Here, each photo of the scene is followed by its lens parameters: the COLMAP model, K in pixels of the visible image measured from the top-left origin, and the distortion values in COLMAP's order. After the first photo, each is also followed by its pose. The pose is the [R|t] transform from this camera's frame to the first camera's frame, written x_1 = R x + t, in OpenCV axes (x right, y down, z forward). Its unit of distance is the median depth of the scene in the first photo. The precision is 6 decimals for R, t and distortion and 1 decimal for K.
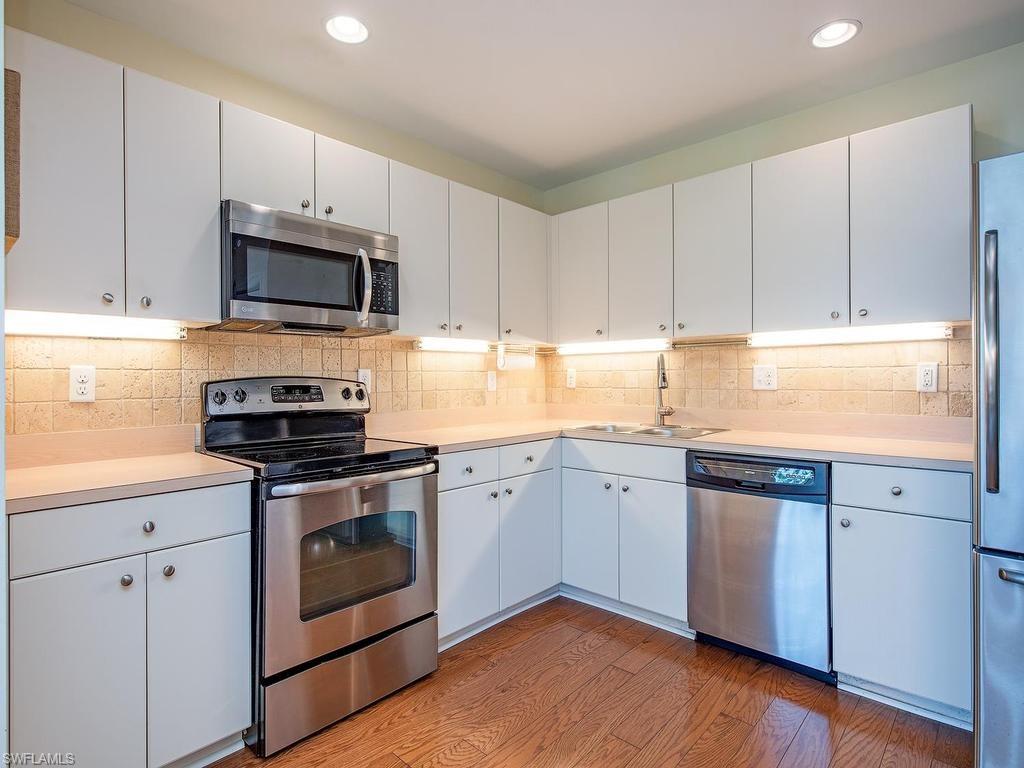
lens RADIAL K [[551.8, 0, 521.5], [0, 551.8, 380.0], [0, 0, 1]] dist [0.019132, -0.000182]
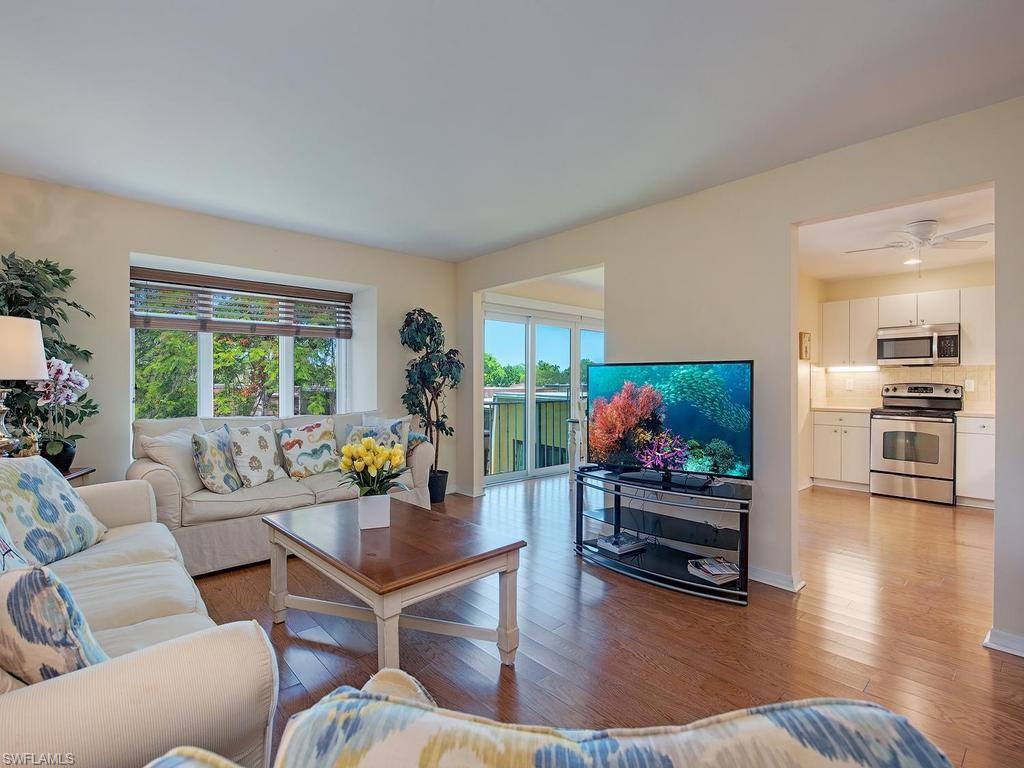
lens RADIAL K [[496.2, 0, 519.5], [0, 496.2, 383.4], [0, 0, 1]] dist [0.000207, 0.000381]
pose [[-0.102161, 0.006050, -0.994750, 2.053672], [-0.010695, 0.999917, 0.007180, -0.001500], [0.994710, 0.011372, -0.102088, -0.626420]]
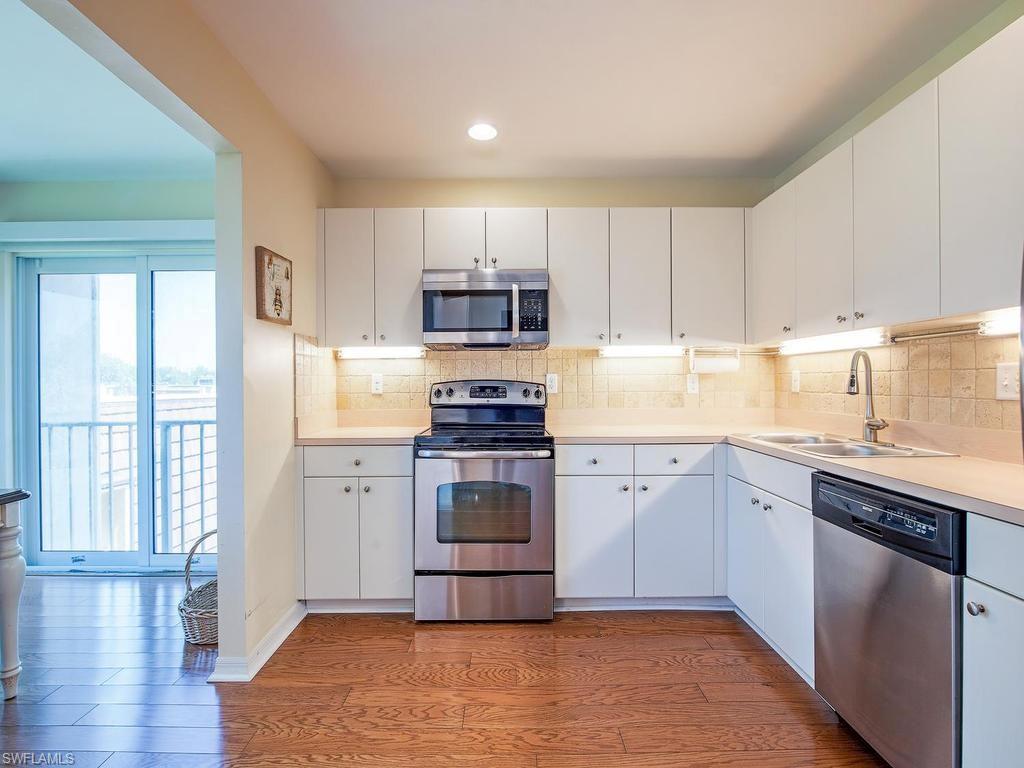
lens RADIAL K [[496.2, 0, 511.3], [0, 496.2, 377.8], [0, 0, 1]] dist [0.000207, 0.000381]
pose [[0.665070, -0.002826, -0.746776, 0.567069], [-0.002922, 0.999975, -0.006386, -0.003566], [0.746776, 0.006429, 0.665045, 0.188554]]
